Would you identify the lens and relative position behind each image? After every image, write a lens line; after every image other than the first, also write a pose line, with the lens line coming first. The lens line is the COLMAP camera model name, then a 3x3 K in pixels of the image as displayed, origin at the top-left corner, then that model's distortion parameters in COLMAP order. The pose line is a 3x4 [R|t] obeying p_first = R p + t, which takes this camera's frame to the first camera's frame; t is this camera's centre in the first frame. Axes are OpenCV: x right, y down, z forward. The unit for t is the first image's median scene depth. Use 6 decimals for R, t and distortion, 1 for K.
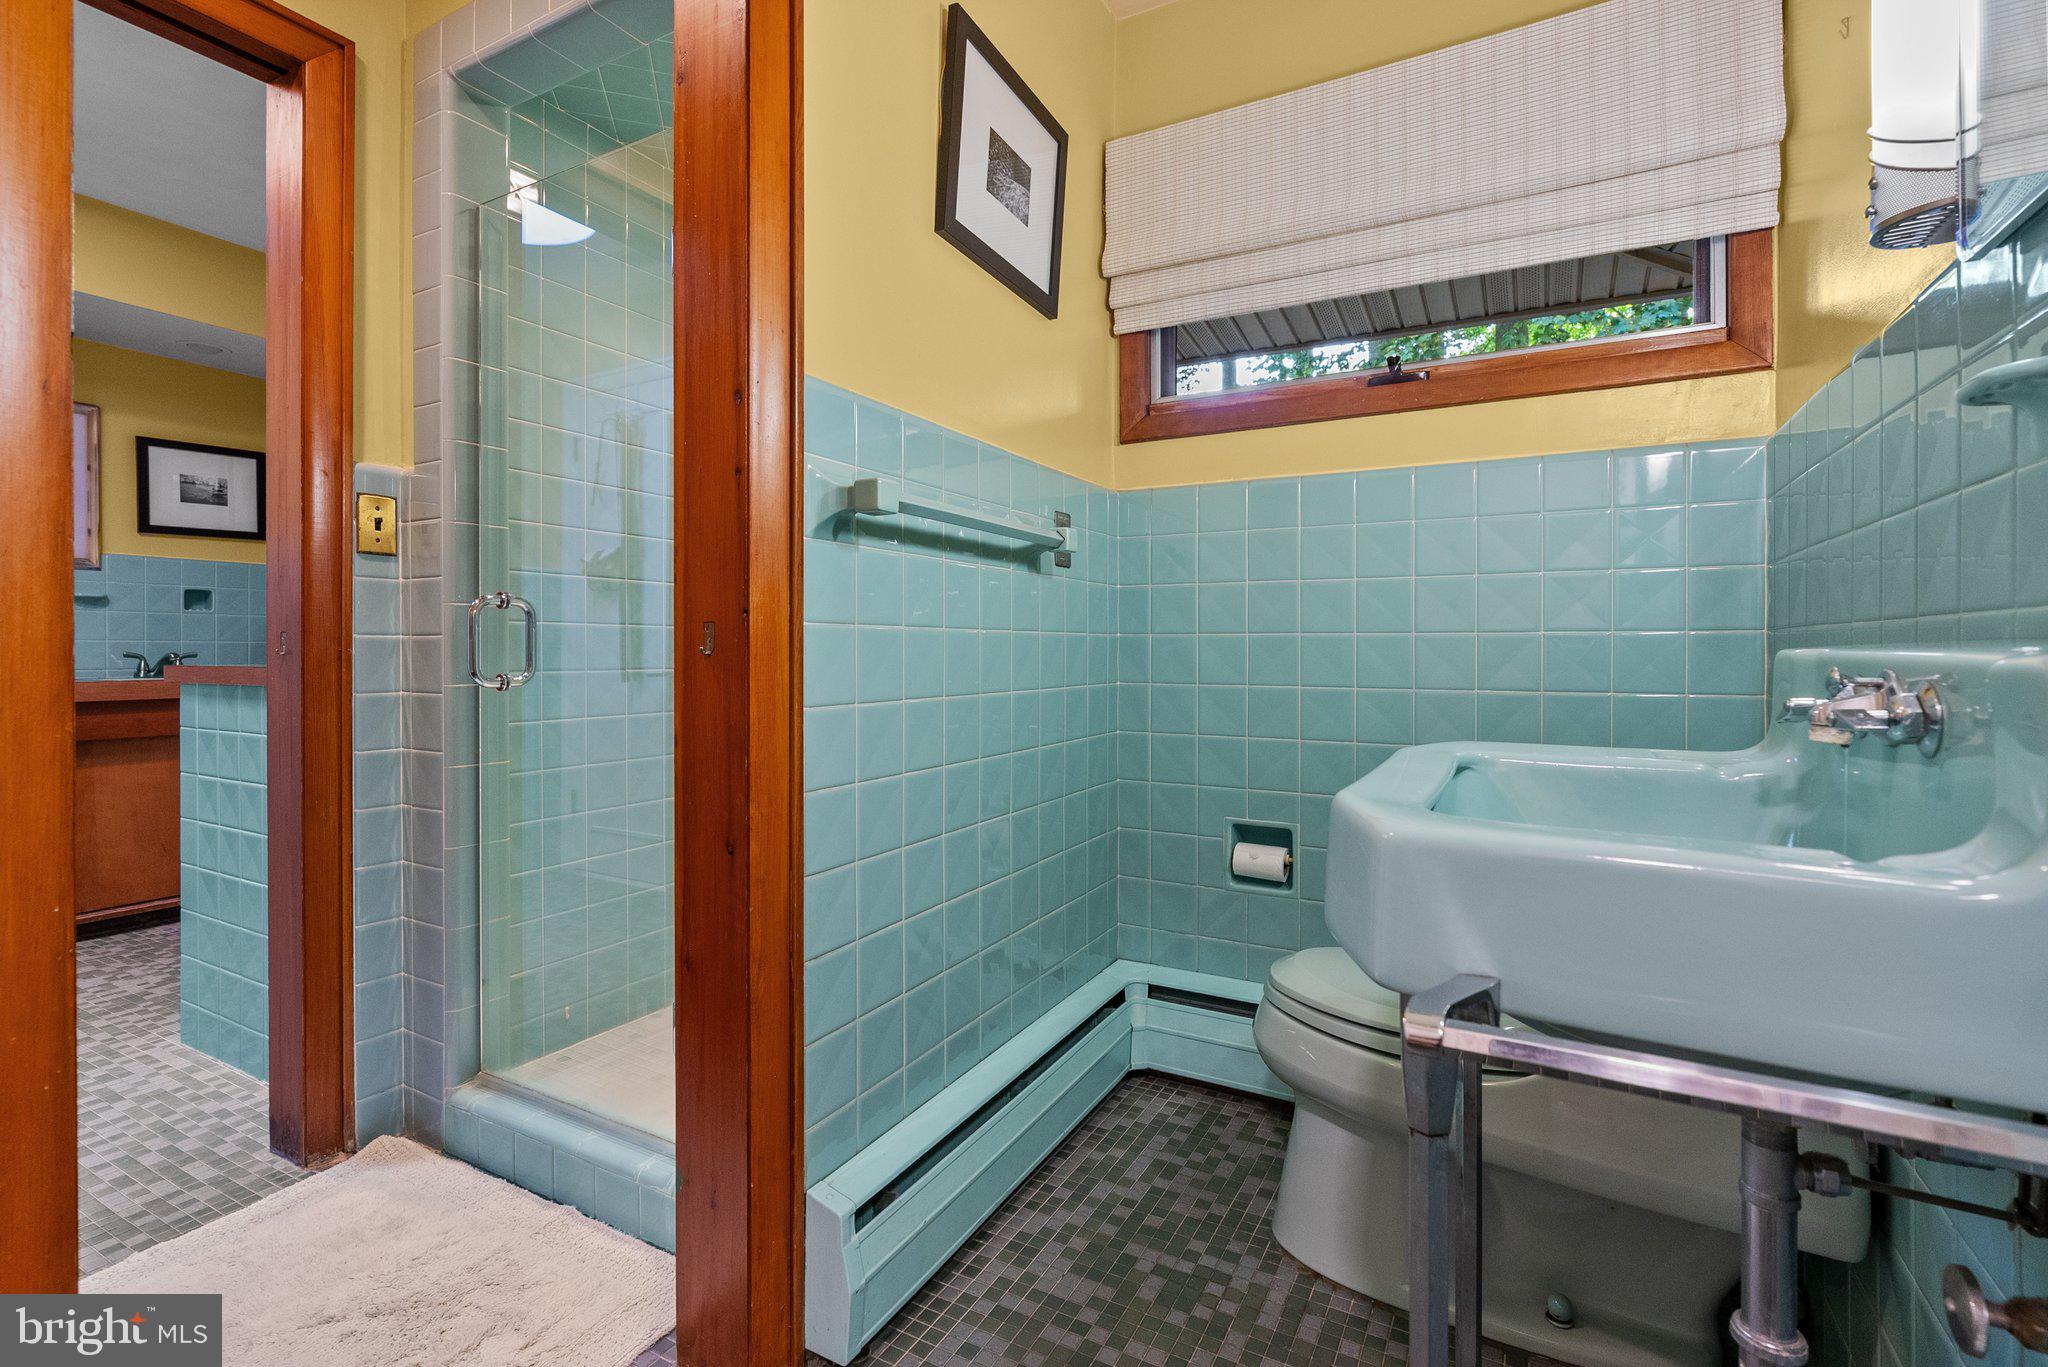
lens RADIAL K [[938.0, 0, 1028.6], [0, 938.0, 656.9], [0, 0, 1]] dist [0.000038, 0.000045]
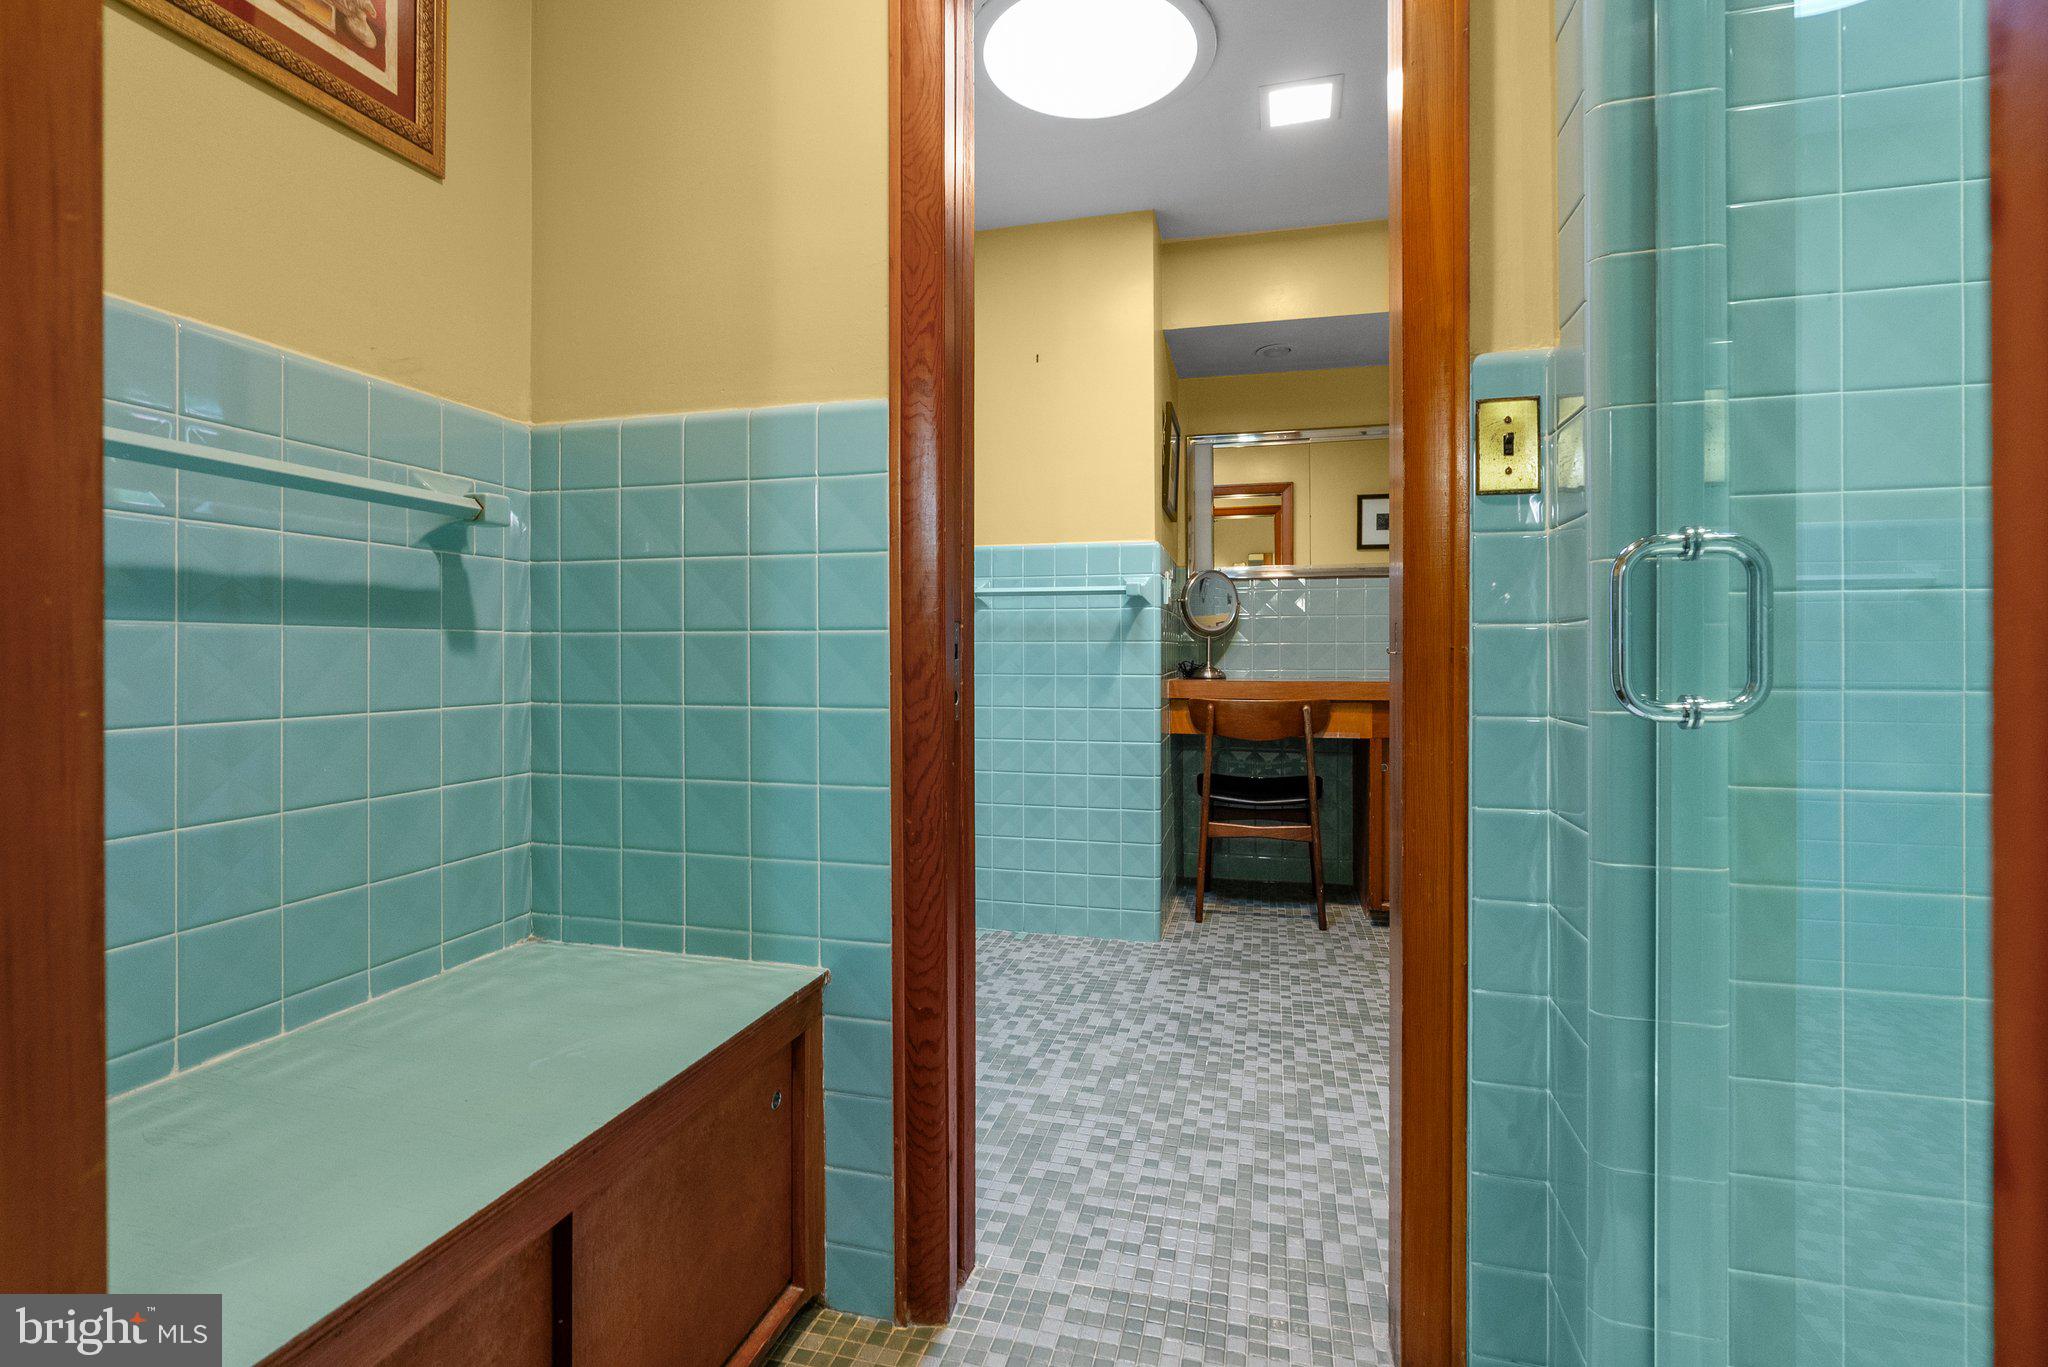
lens RADIAL K [[938.0, 0, 1028.6], [0, 938.0, 656.9], [0, 0, 1]] dist [0.000038, 0.000045]
pose [[0.246003, 0.002767, -0.969265, -0.171563], [-0.001902, 0.999995, 0.002372, -0.002034], [0.969267, 0.001260, 0.246007, 0.549309]]
